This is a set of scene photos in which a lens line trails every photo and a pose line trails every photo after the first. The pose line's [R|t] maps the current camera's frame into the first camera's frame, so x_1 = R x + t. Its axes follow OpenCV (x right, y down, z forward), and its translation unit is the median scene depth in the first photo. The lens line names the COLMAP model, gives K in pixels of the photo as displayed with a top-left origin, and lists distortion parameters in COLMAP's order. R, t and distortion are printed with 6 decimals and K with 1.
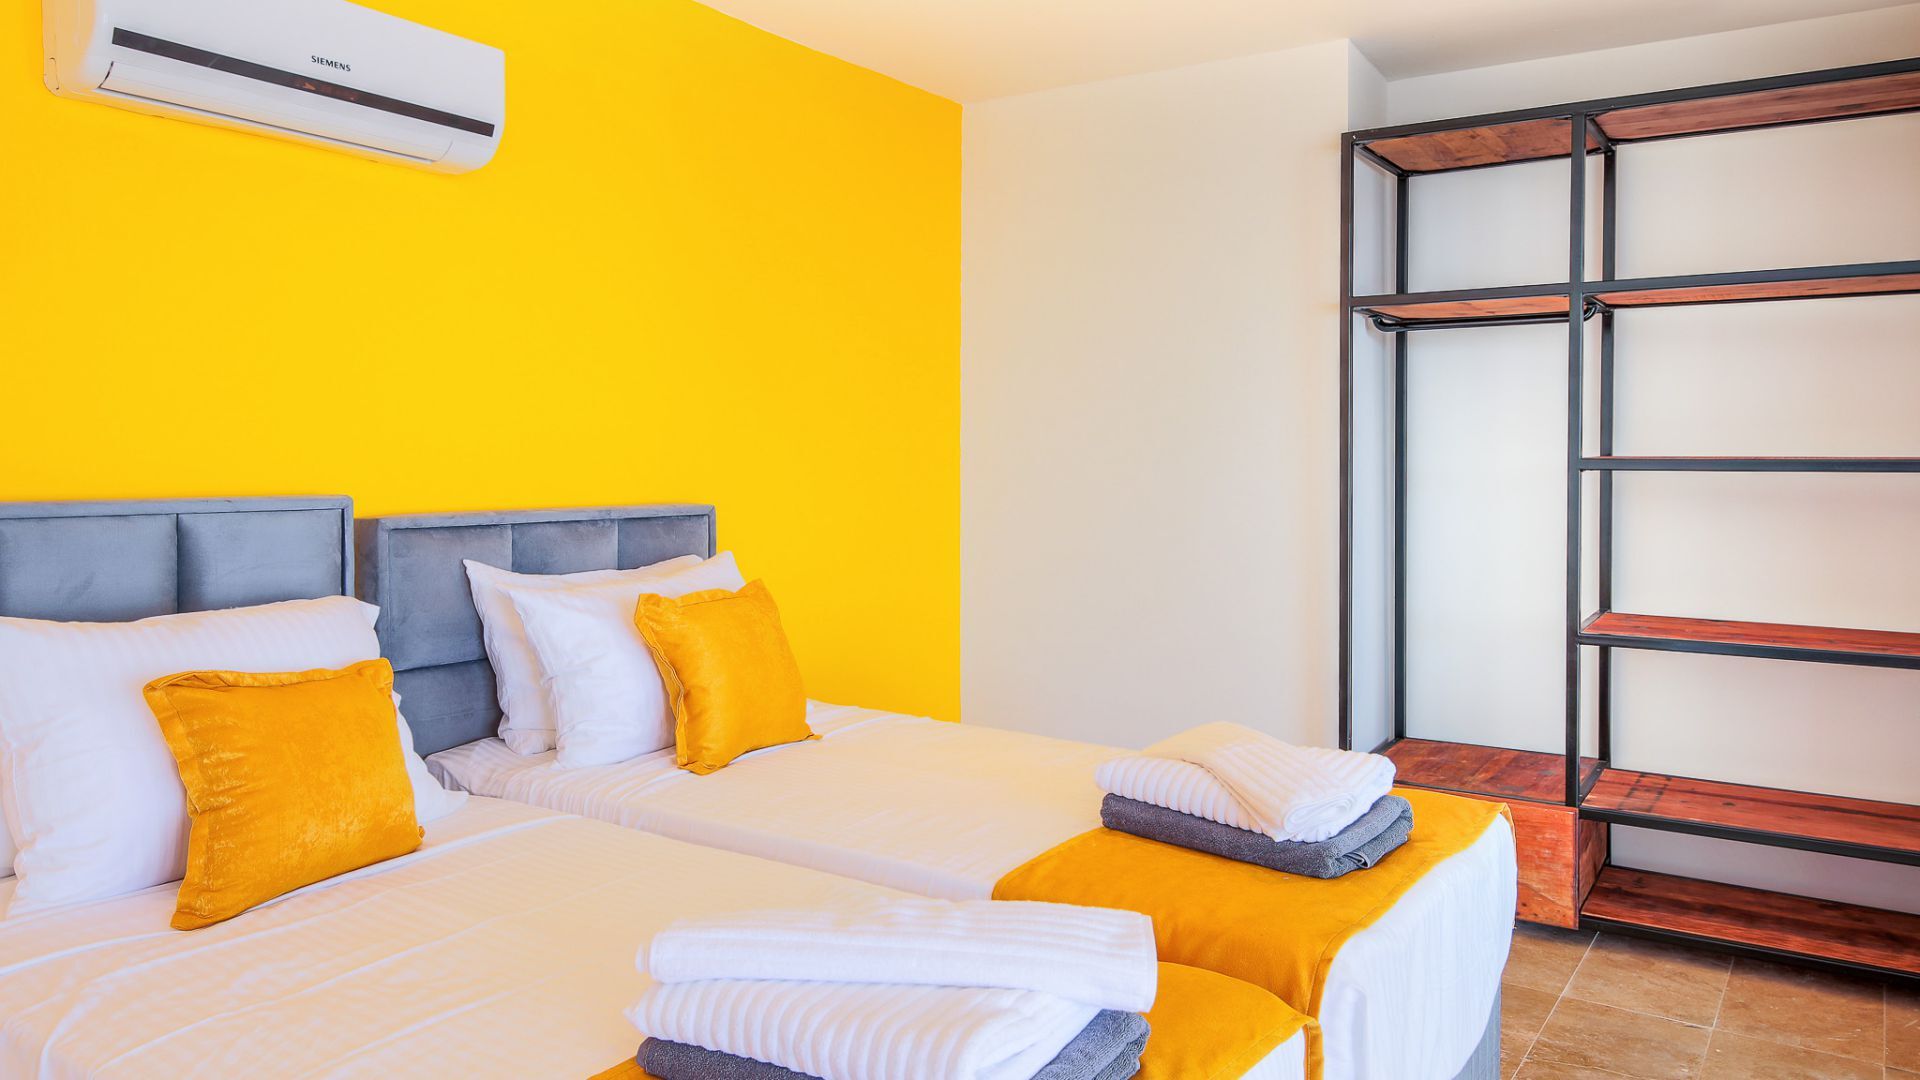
lens RADIAL K [[1336.7, 0, 961.2], [0, 1336.7, 475.4], [0, 0, 1]] dist [0.007127, 0.001564]
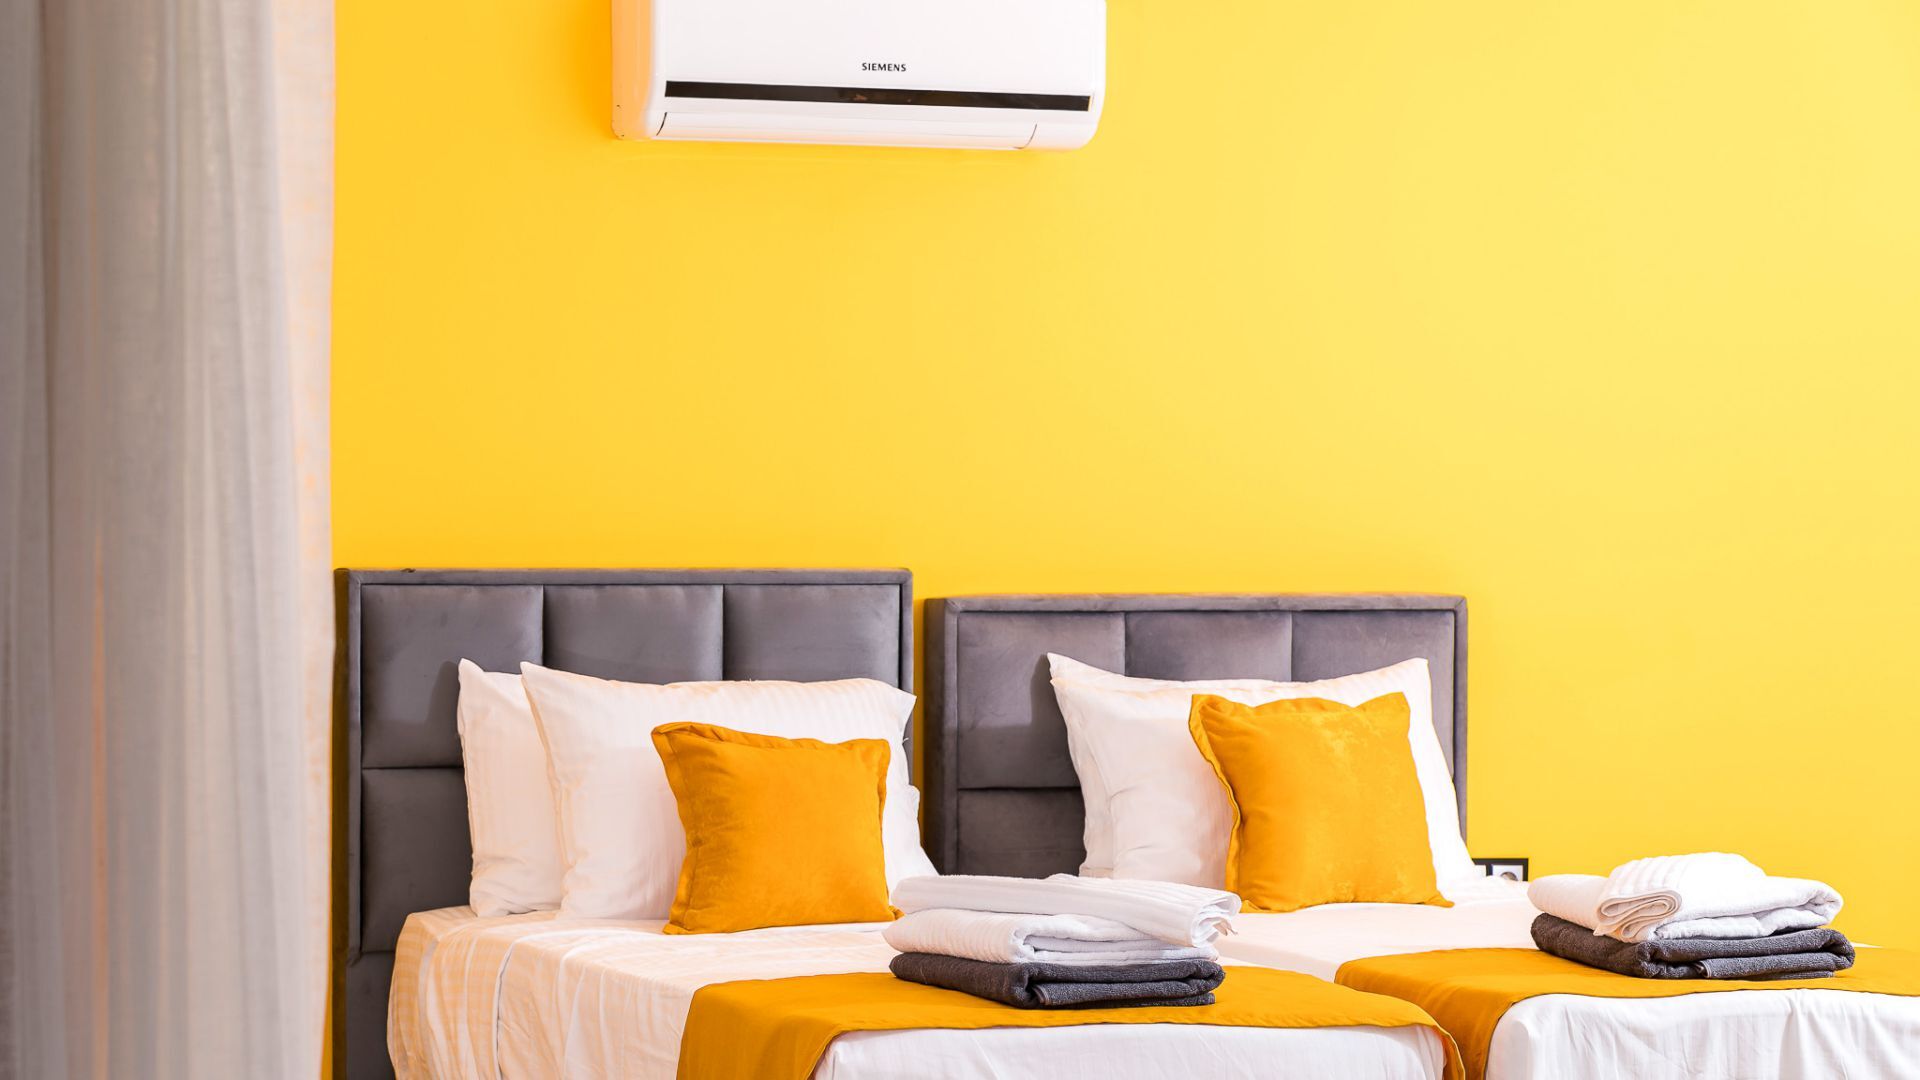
lens RADIAL K [[6193.8, 0, 960.0], [0, 6193.8, 540.0], [0, 0, 1]] dist [-0.064396, -0.128661]
pose [[0.826894, 0.012982, -0.562207, 1.624695], [-0.012202, 0.999912, 0.005143, -0.021784], [0.562225, 0.002607, 0.826980, -2.030567]]
